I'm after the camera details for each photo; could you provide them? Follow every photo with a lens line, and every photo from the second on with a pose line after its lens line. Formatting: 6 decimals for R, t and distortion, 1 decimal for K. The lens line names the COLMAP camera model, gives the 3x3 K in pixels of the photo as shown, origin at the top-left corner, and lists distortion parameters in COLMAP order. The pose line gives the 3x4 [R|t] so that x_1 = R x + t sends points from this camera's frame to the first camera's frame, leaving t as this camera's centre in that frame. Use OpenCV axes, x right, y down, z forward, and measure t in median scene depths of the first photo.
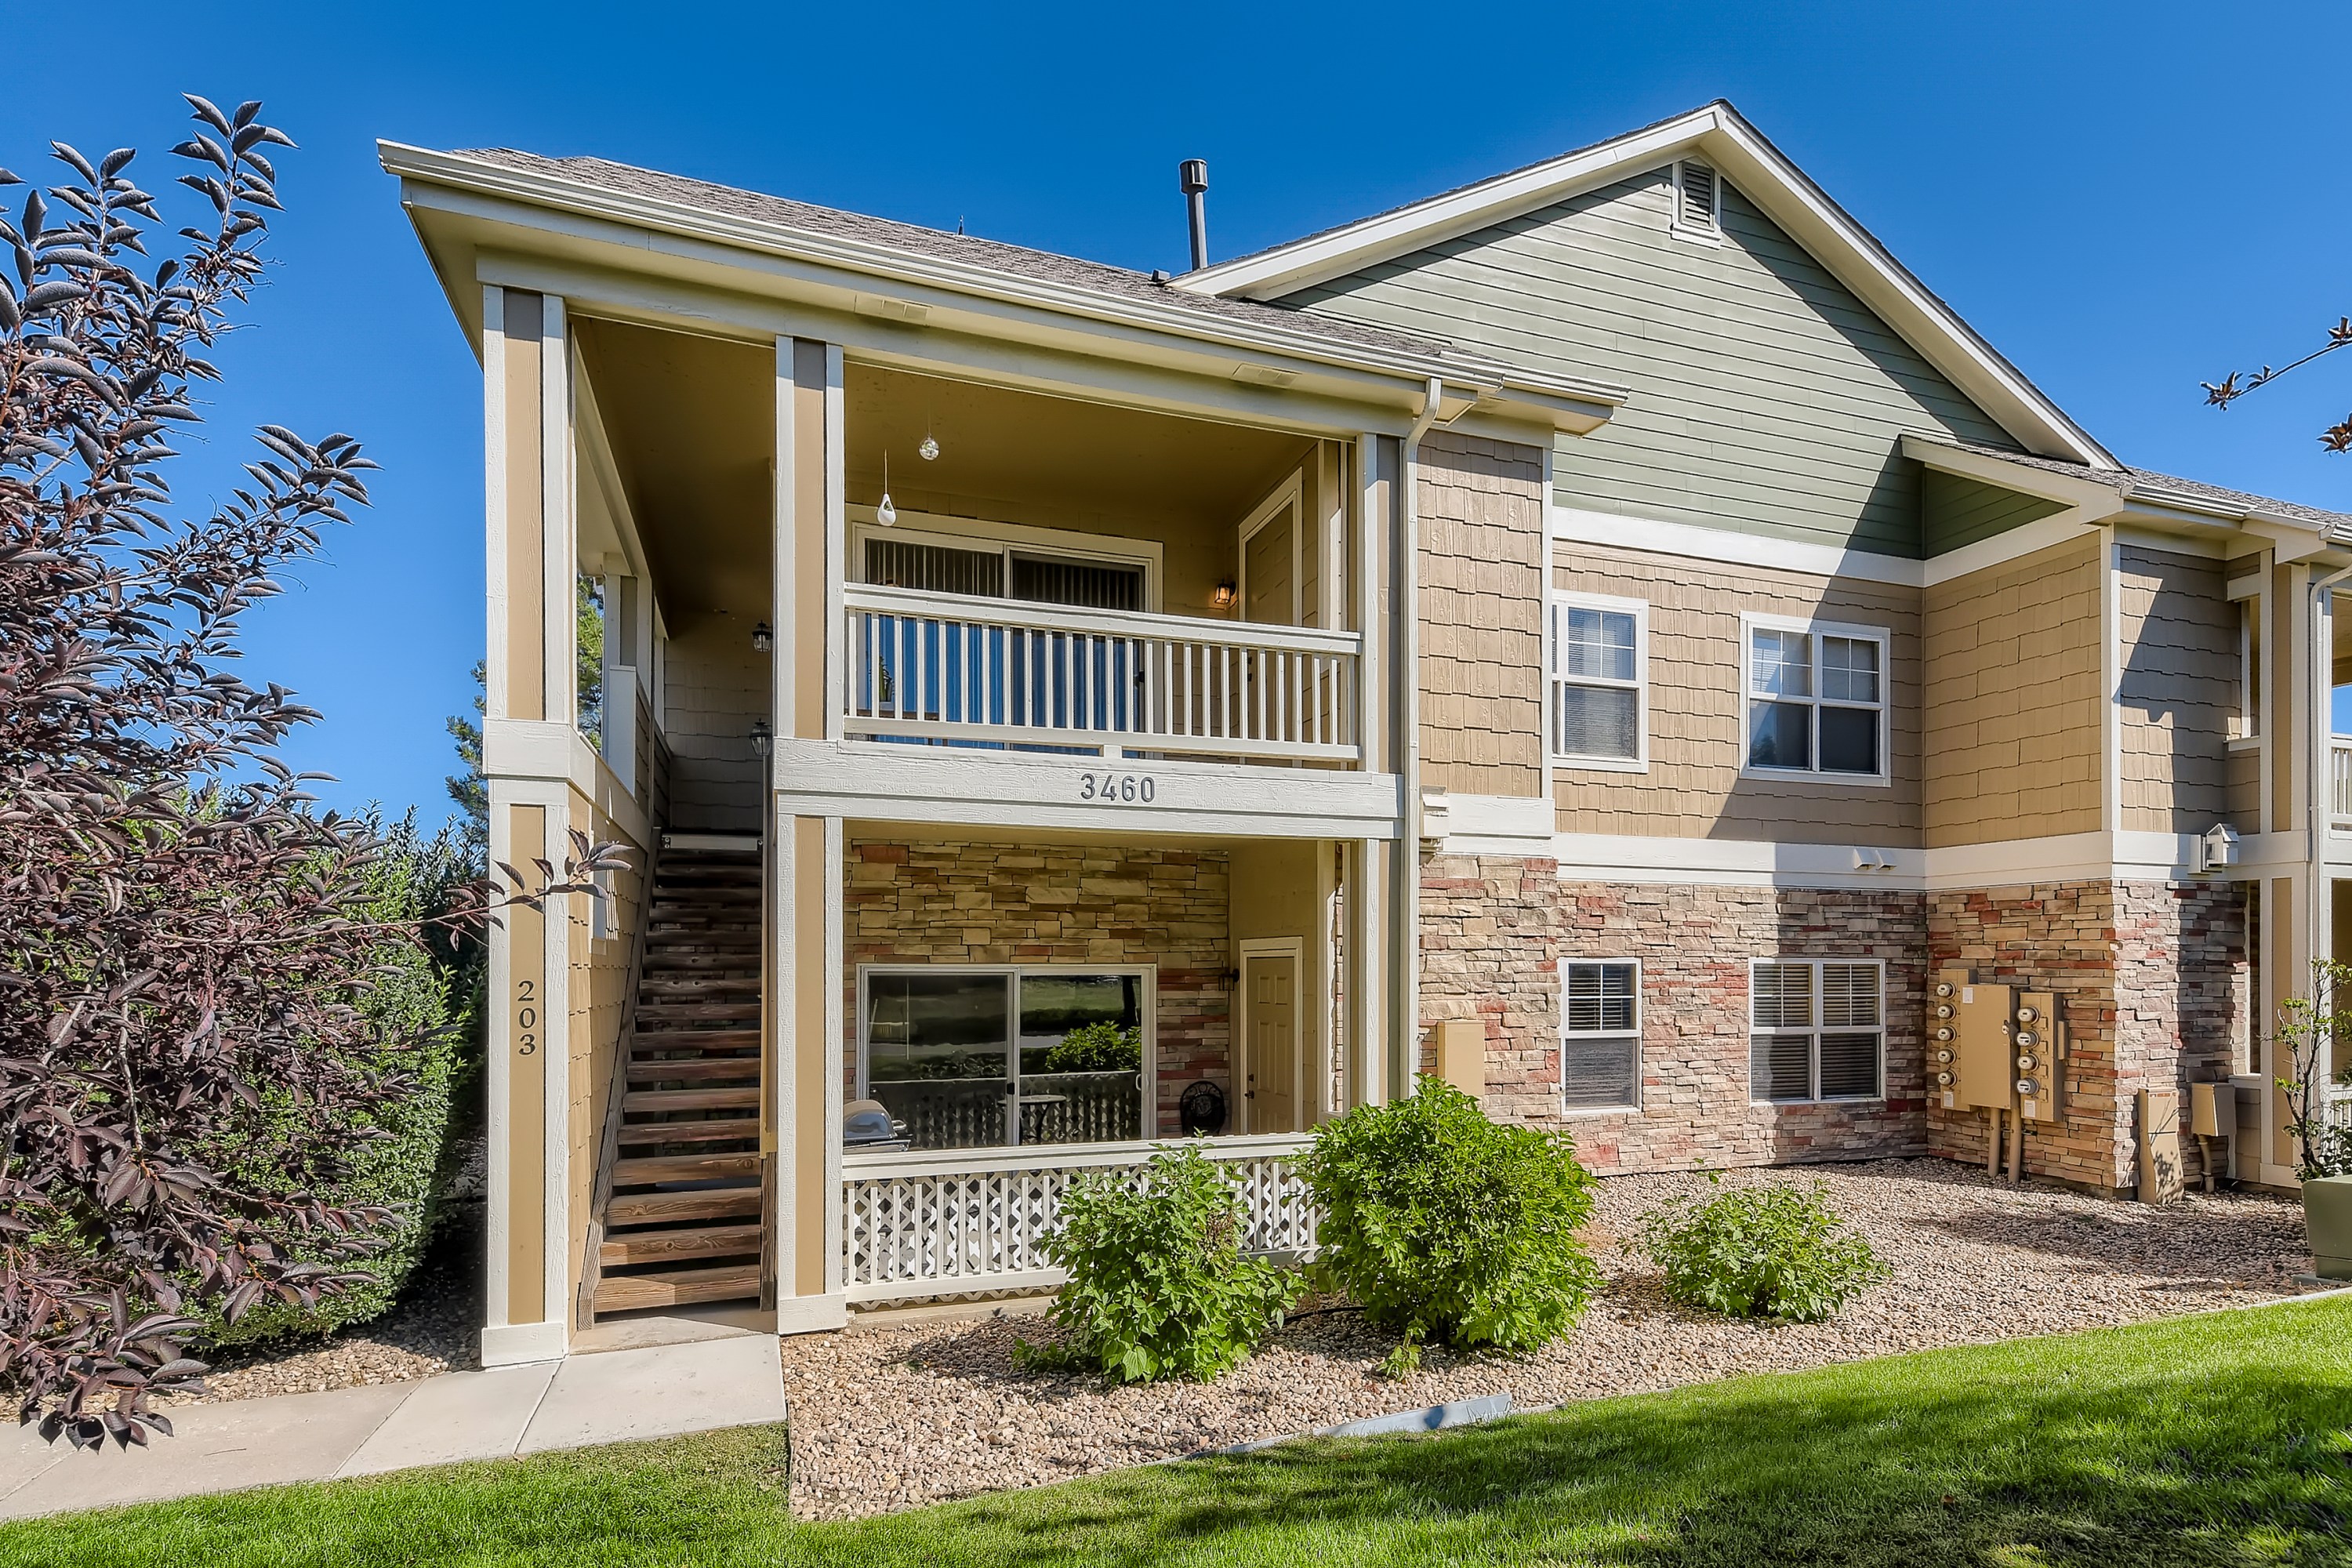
lens RADIAL K [[2945.4, 0, 1176.0], [0, 2945.4, 784.0], [0, 0, 1]] dist [0.258547, -0.023734]
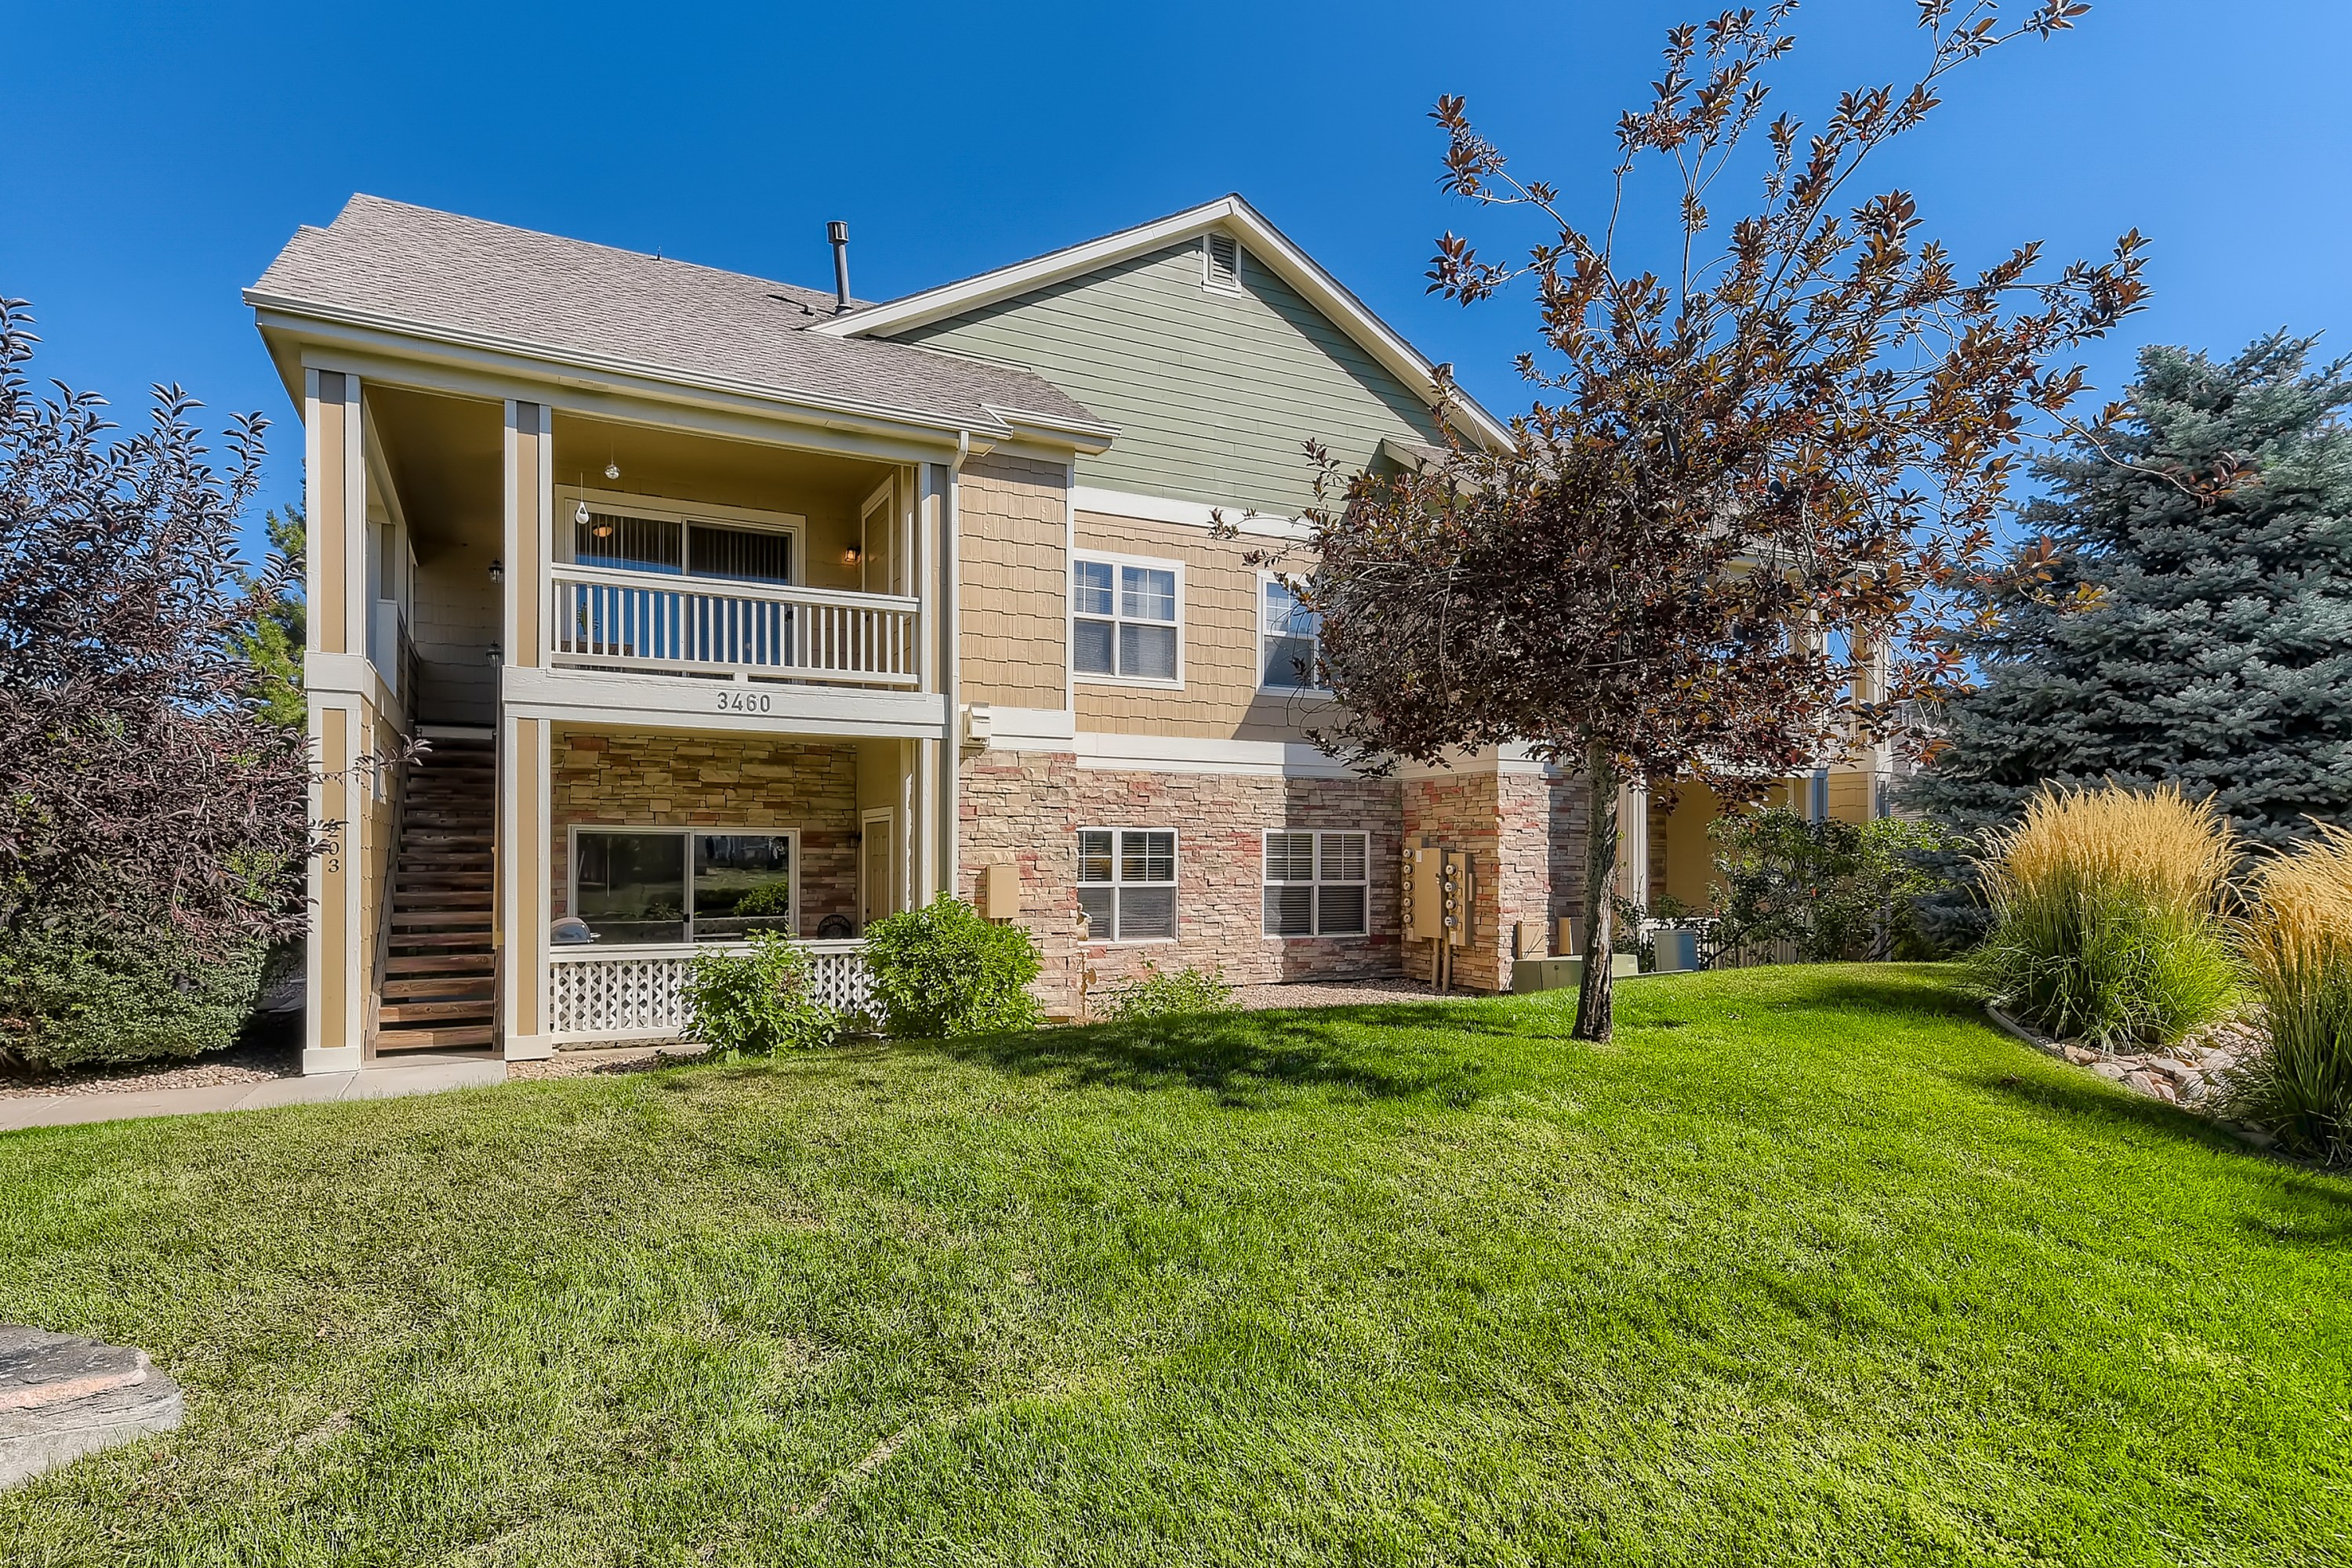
lens RADIAL K [[2362.1, 0, 1176.0], [0, 2362.1, 784.0], [0, 0, 1]] dist [0.133101, -0.007847]
pose [[0.990397, 0.009944, 0.137891, 0.015955], [-0.015294, 0.999169, 0.037793, -0.003025], [-0.137401, -0.039539, 0.989726, -0.109651]]
